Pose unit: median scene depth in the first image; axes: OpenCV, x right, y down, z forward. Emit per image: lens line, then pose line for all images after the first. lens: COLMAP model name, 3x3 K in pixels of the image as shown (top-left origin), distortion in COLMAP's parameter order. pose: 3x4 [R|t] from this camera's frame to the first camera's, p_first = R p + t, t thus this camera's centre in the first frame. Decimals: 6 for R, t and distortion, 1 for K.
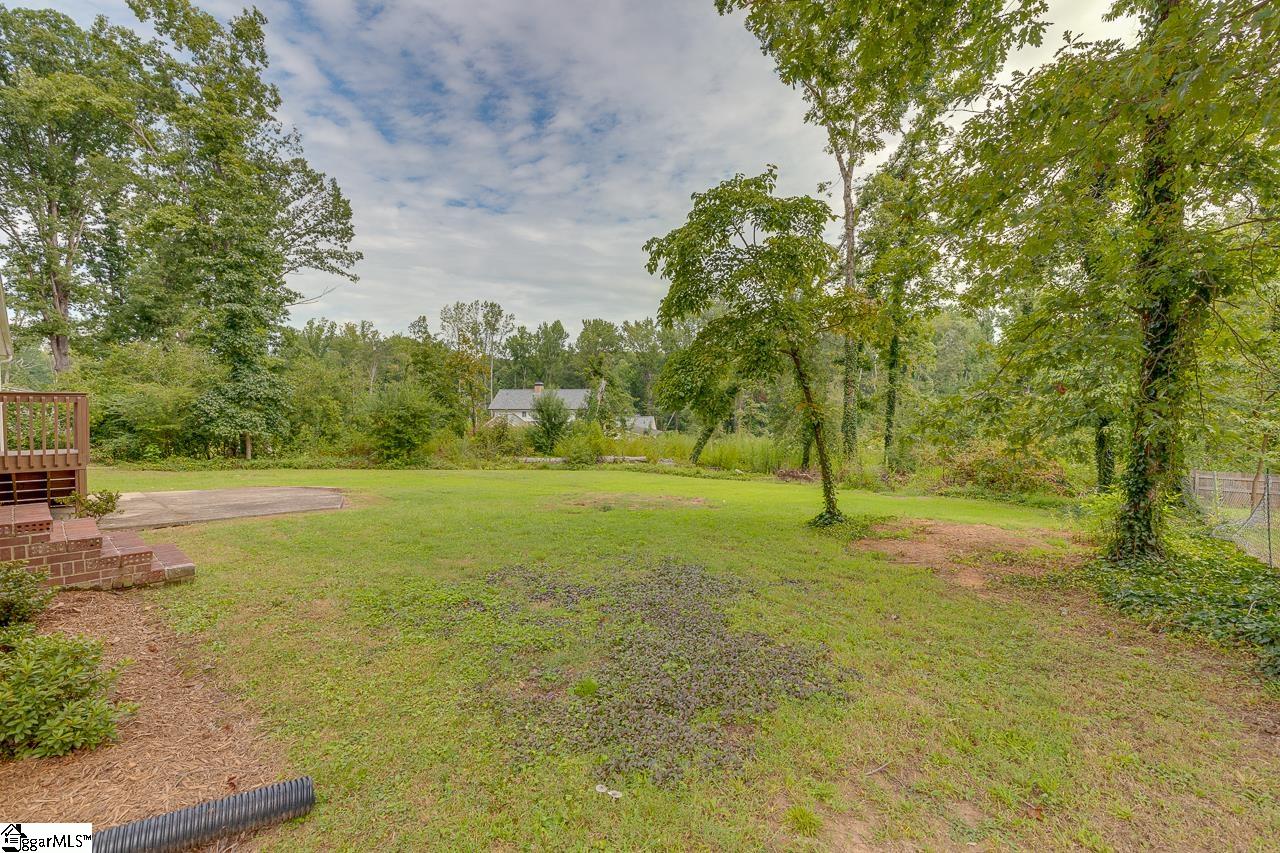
lens RADIAL K [[576.2, 0, 637.7], [0, 576.2, 427.5], [0, 0, 1]] dist [0.007706, -0.000525]
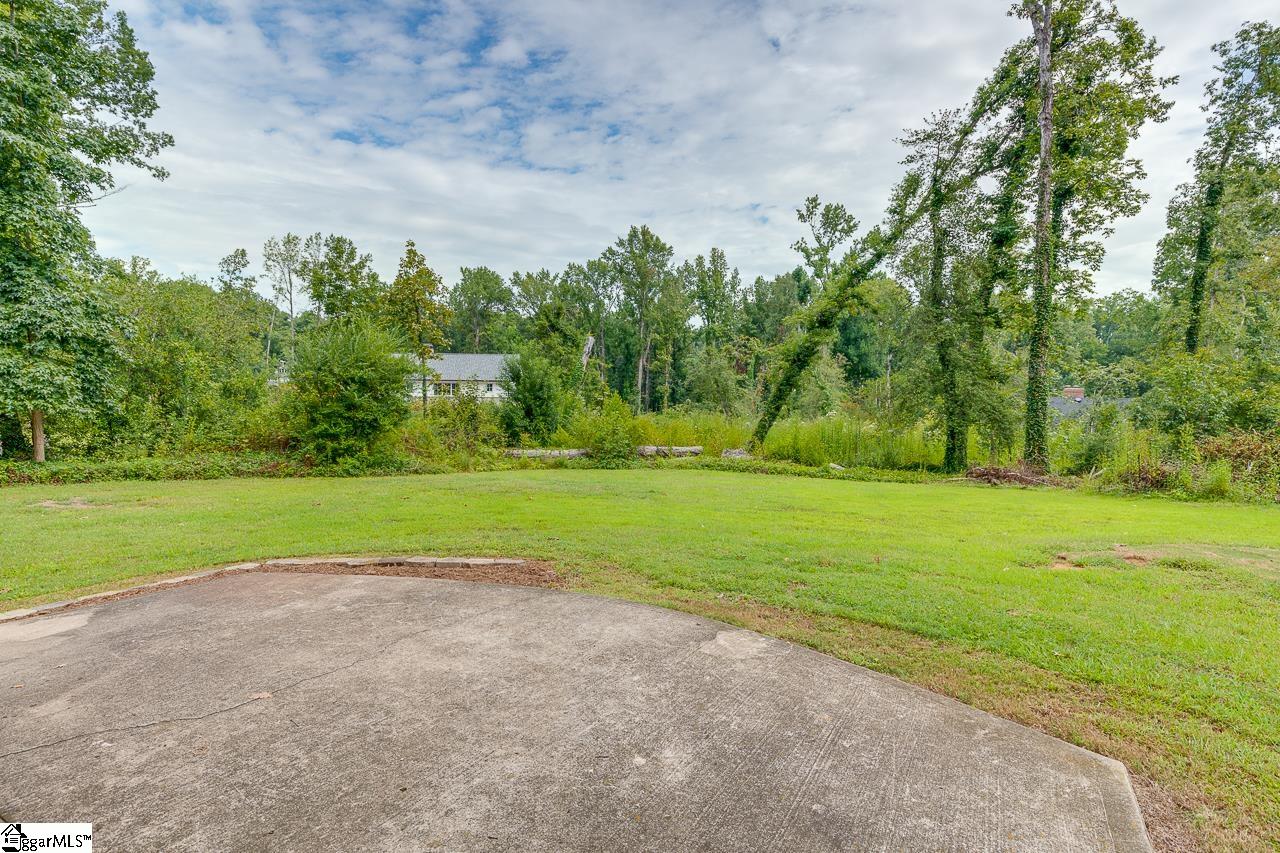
lens RADIAL K [[667.3, 0, 650.1], [0, 667.3, 425.9], [0, 0, 1]] dist [-0.002404, 0.001418]
pose [[0.974733, -0.003374, 0.223347, -0.122882], [-0.003199, 0.999572, 0.029062, 0.002433], [-0.223350, -0.029042, 0.974306, 0.138257]]
